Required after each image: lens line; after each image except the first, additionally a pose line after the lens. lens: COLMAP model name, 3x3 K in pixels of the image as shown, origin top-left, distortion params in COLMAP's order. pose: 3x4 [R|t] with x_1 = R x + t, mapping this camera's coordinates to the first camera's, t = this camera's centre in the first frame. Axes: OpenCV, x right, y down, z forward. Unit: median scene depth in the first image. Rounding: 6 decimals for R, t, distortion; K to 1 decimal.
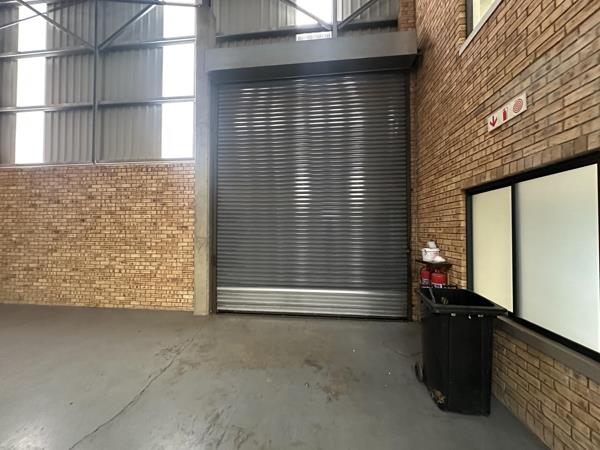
lens RADIAL K [[239.6, 0, 301.3], [0, 239.6, 228.4], [0, 0, 1]] dist [0.000011, -0.000116]
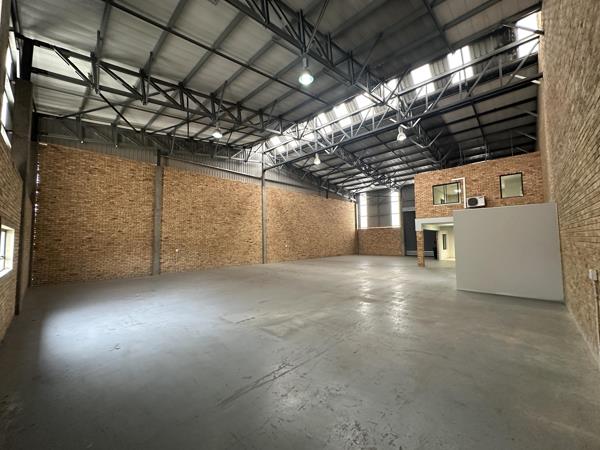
lens RADIAL K [[239.6, 0, 300.0], [0, 239.6, 225.0], [0, 0, 1]] dist [0.000366, -0.000075]
pose [[0.797418, -0.048918, -0.601441, 0.965952], [0.019337, 0.998268, -0.055555, -0.073942], [0.603117, 0.032671, 0.796983, -4.523113]]
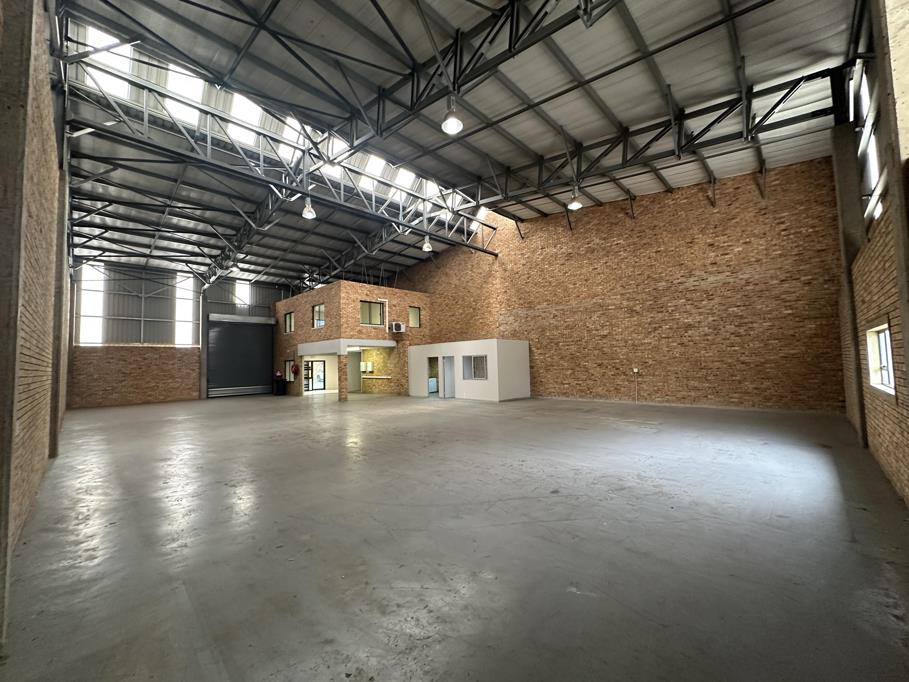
lens RADIAL K [[362.9, 0, 454.5], [0, 362.9, 341.0], [0, 0, 1]] dist [0.000366, -0.000075]
pose [[0.612380, 0.027691, 0.790078, -2.023006], [0.016423, 0.998725, -0.047733, -0.090419], [-0.790393, 0.042206, 0.611145, -4.143834]]
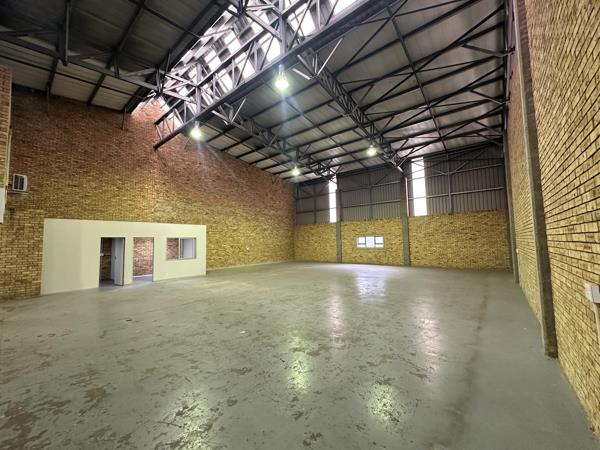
lens RADIAL K [[239.6, 0, 300.0], [0, 239.6, 225.0], [0, 0, 1]] dist [0.000366, -0.000075]
pose [[-0.838984, 0.048847, 0.541959, -1.607692], [0.005569, 0.996681, -0.081210, -0.035898], [-0.544127, -0.065116, -0.836472, -0.704786]]
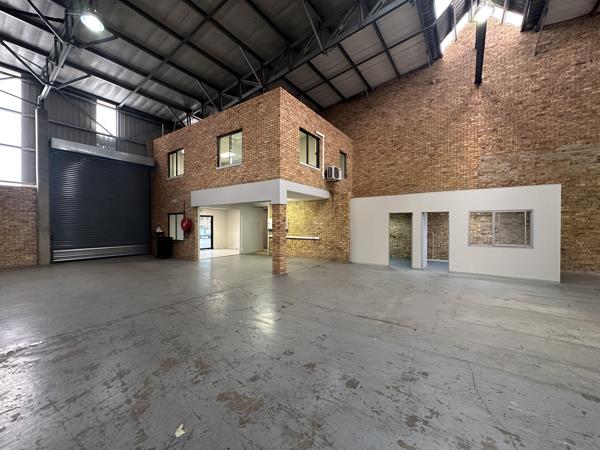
lens RADIAL K [[239.6, 0, 300.0], [0, 239.6, 225.0], [0, 0, 1]] dist [0.000366, -0.000075]
pose [[0.478232, -0.008342, 0.878194, -1.110353], [-0.012347, 0.999792, 0.016221, -0.033374], [-0.878147, -0.018601, 0.478029, -1.784406]]
